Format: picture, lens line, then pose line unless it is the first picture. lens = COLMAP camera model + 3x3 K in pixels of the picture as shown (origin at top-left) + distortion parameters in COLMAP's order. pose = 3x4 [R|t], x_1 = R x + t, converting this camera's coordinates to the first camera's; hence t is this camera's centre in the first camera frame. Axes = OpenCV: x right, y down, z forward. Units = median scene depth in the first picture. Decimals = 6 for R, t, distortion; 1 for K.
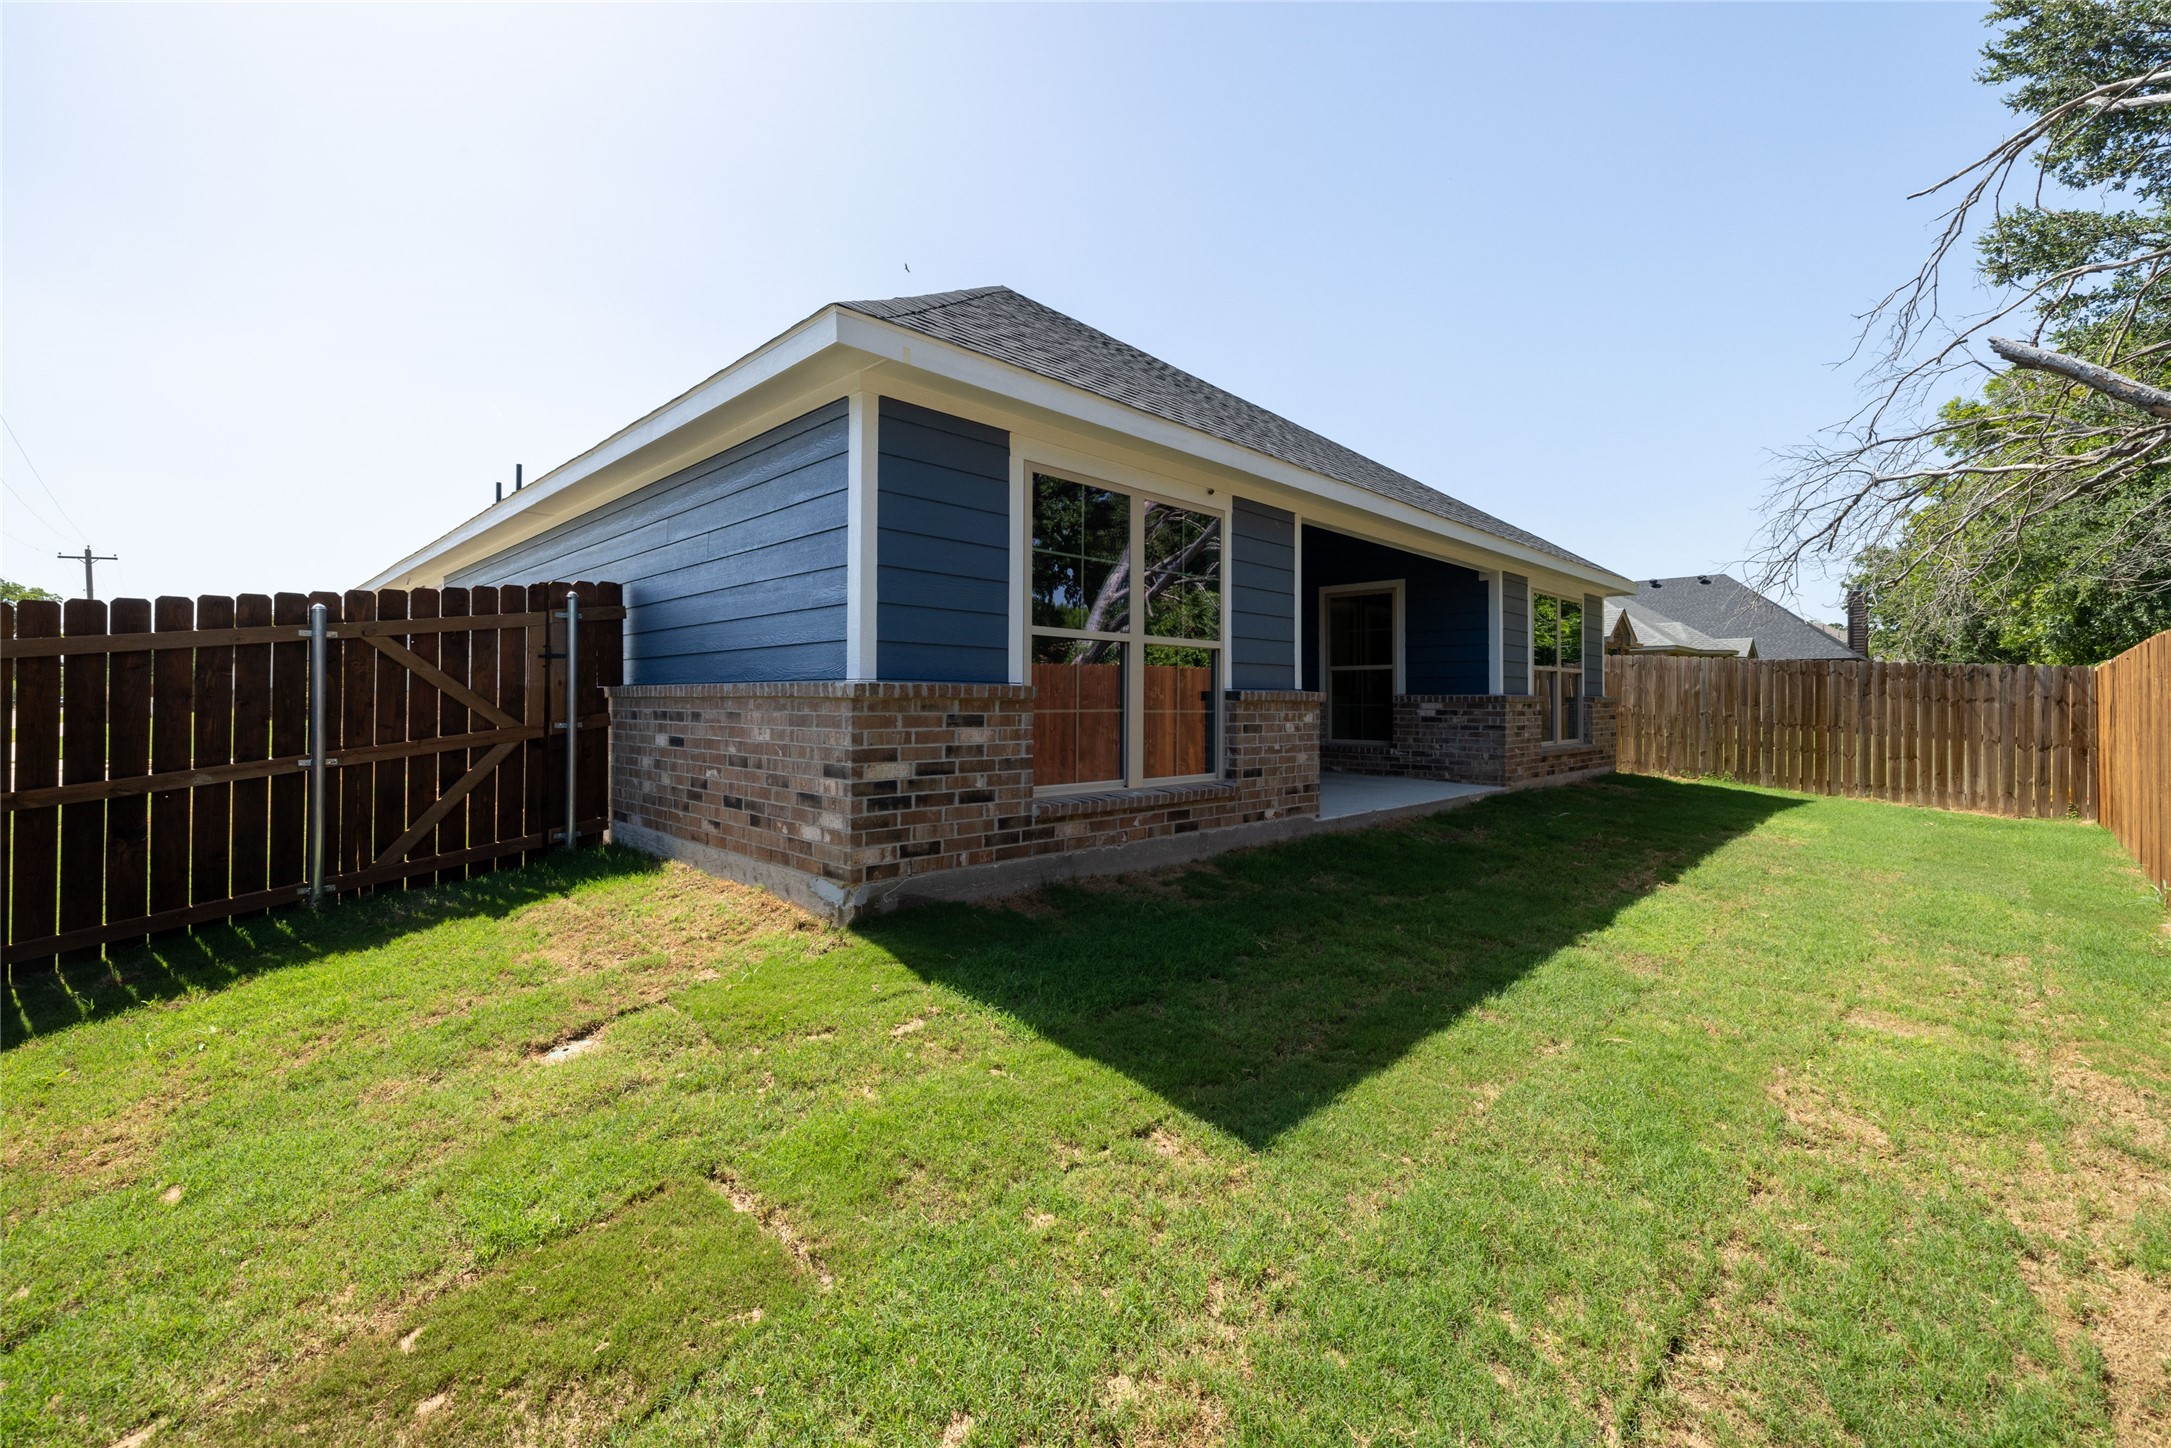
lens RADIAL K [[907.7, 0, 1091.3], [0, 907.7, 696.6], [0, 0, 1]] dist [-0.001735, 0.001617]
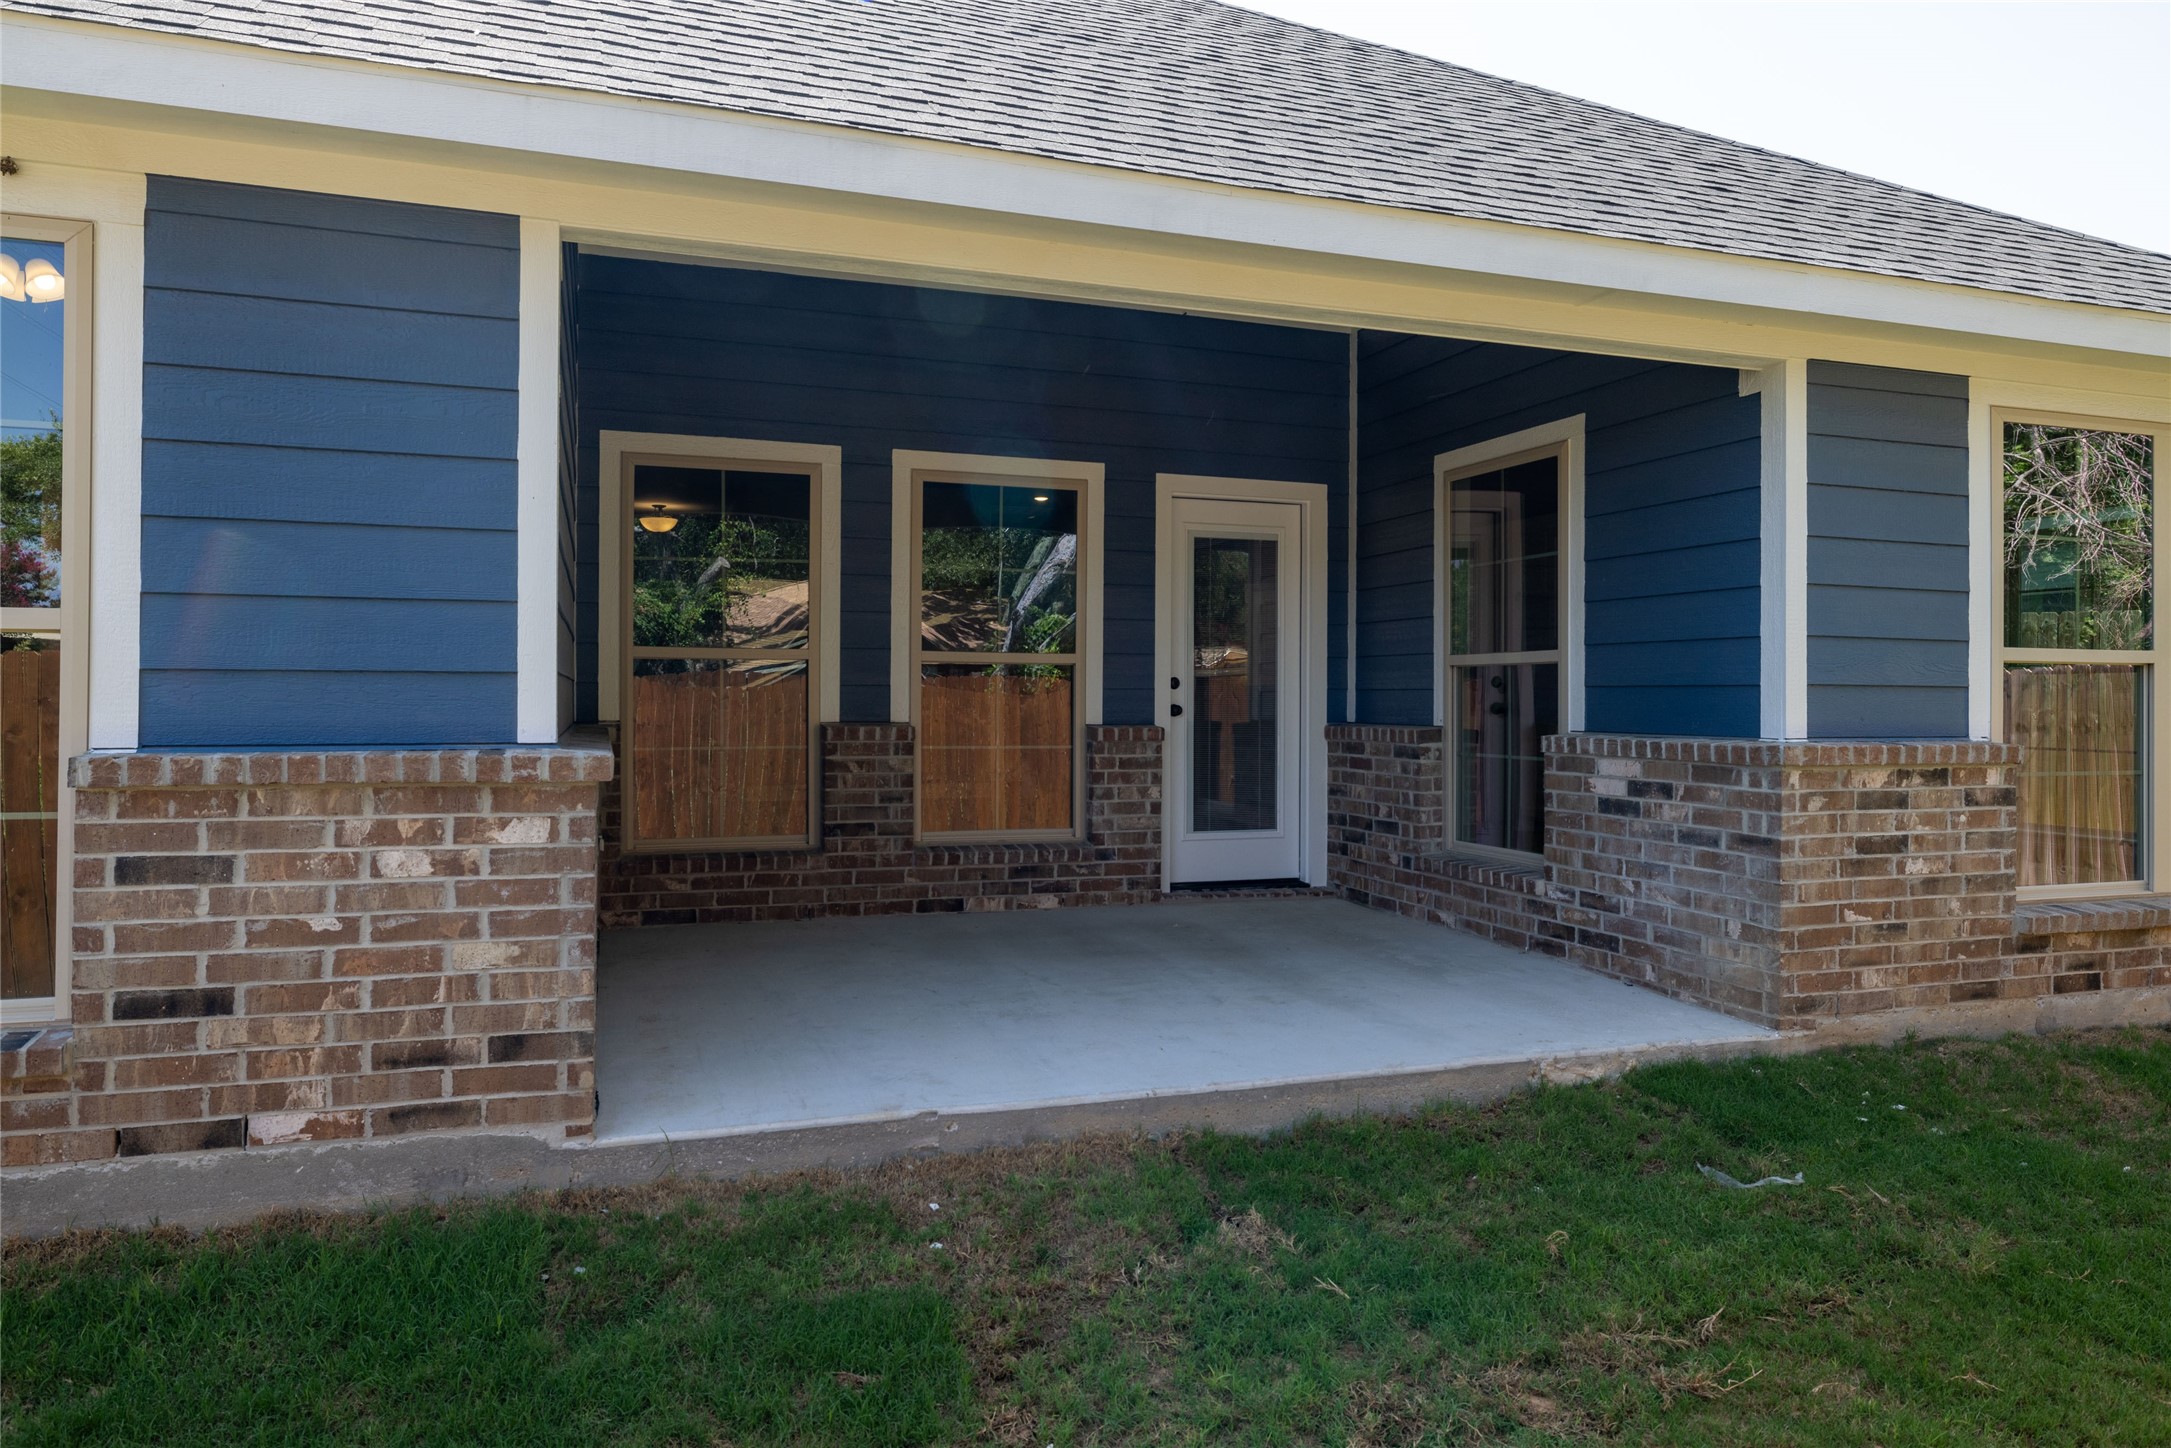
lens RADIAL K [[1369.6, 0, 1067.7], [0, 1369.6, 689.5], [0, 0, 1]] dist [-0.006249, 0.002213]
pose [[0.890037, -0.004719, -0.455863, 0.439189], [0.001089, 0.999966, -0.008227, -0.016315], [0.455886, 0.006826, 0.890012, 0.446293]]
